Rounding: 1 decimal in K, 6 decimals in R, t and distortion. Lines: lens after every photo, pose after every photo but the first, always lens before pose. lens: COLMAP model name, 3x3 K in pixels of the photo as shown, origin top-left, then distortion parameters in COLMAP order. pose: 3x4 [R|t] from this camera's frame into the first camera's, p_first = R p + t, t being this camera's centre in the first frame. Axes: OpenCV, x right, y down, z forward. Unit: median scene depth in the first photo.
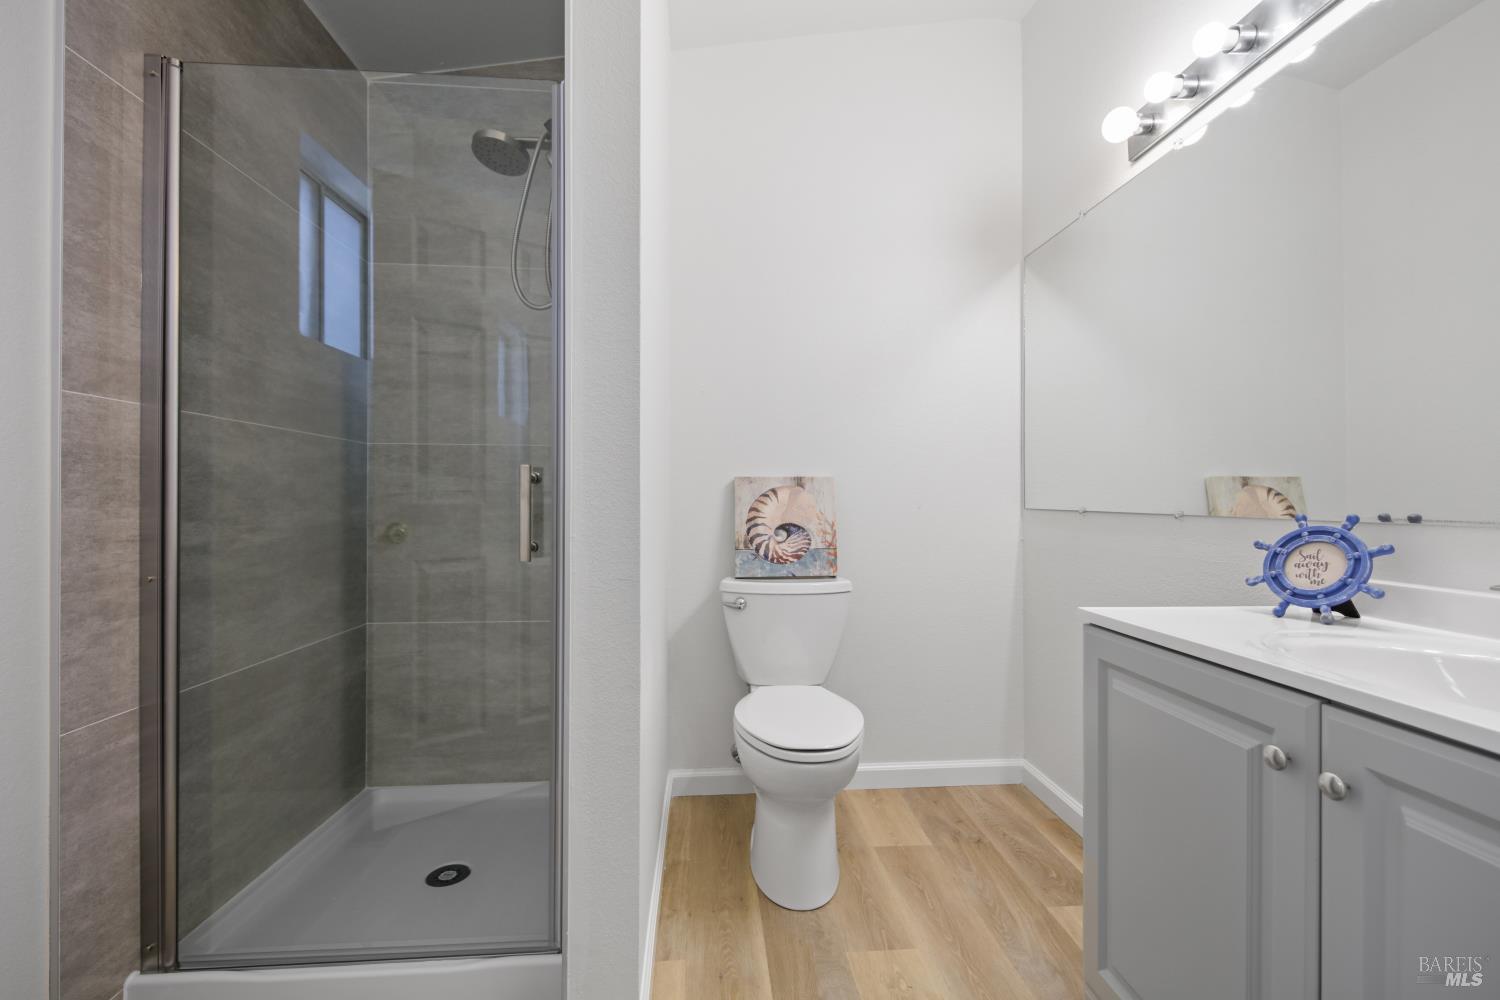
lens RADIAL K [[648.8, 0, 750.9], [0, 648.8, 496.0], [0, 0, 1]] dist [0.007945, -0.001223]
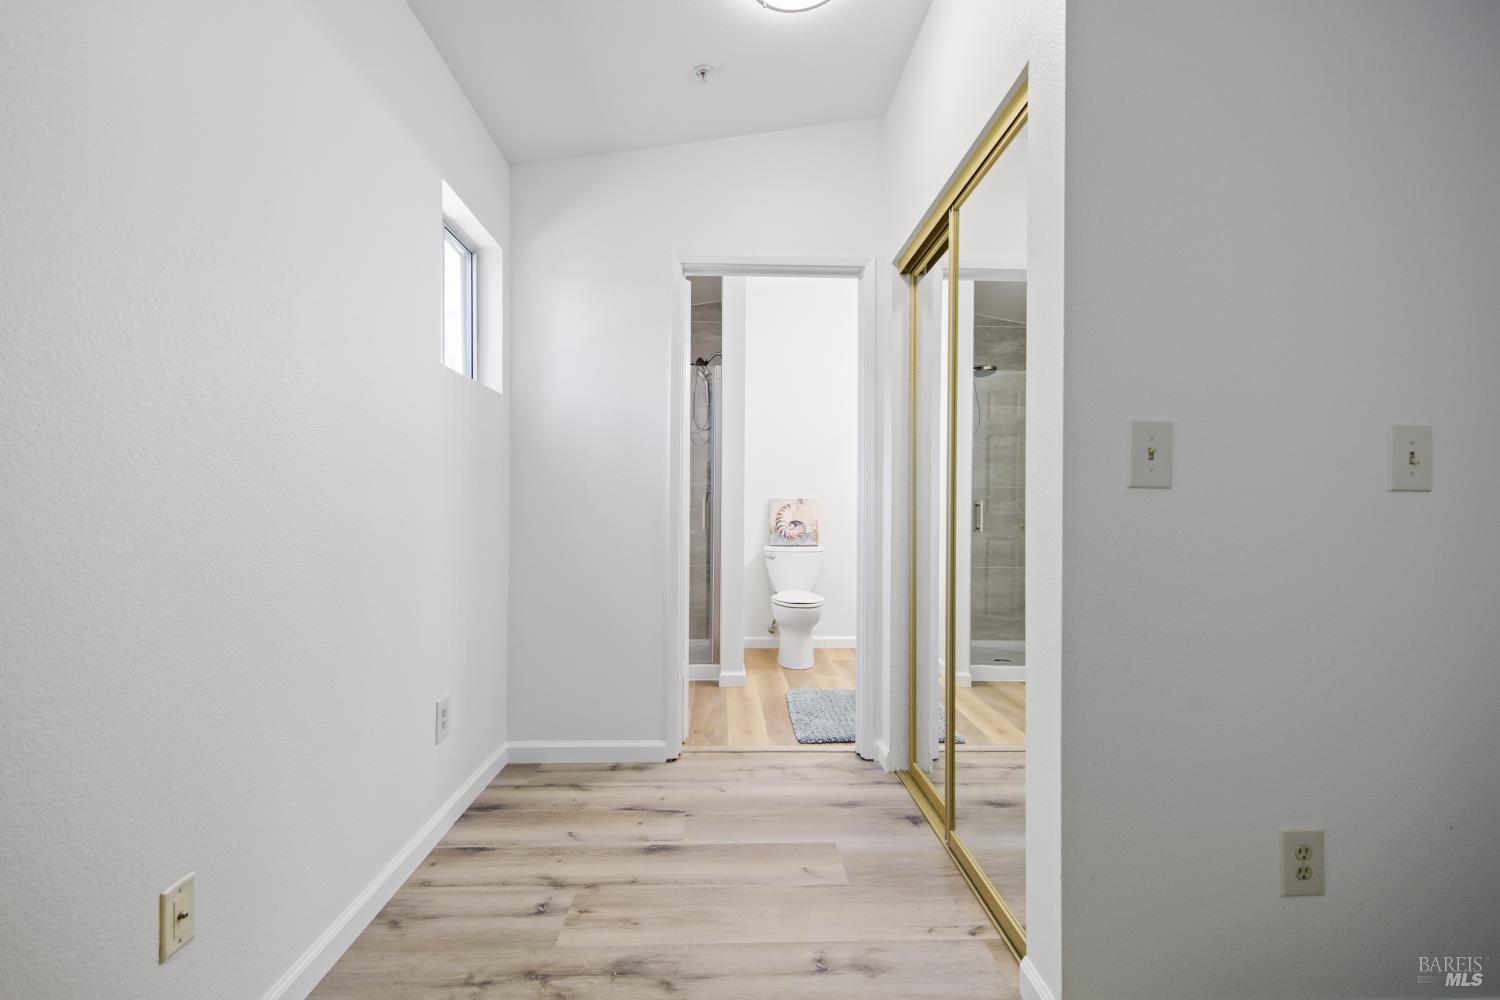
lens RADIAL K [[661.1, 0, 746.4], [0, 661.1, 506.1], [0, 0, 1]] dist [0.010292, -0.004776]
pose [[0.999316, 0.001281, -0.036955, -0.022314], [-0.001480, 0.999985, -0.005364, 0.006733], [0.036948, 0.005415, 0.999303, -1.179194]]
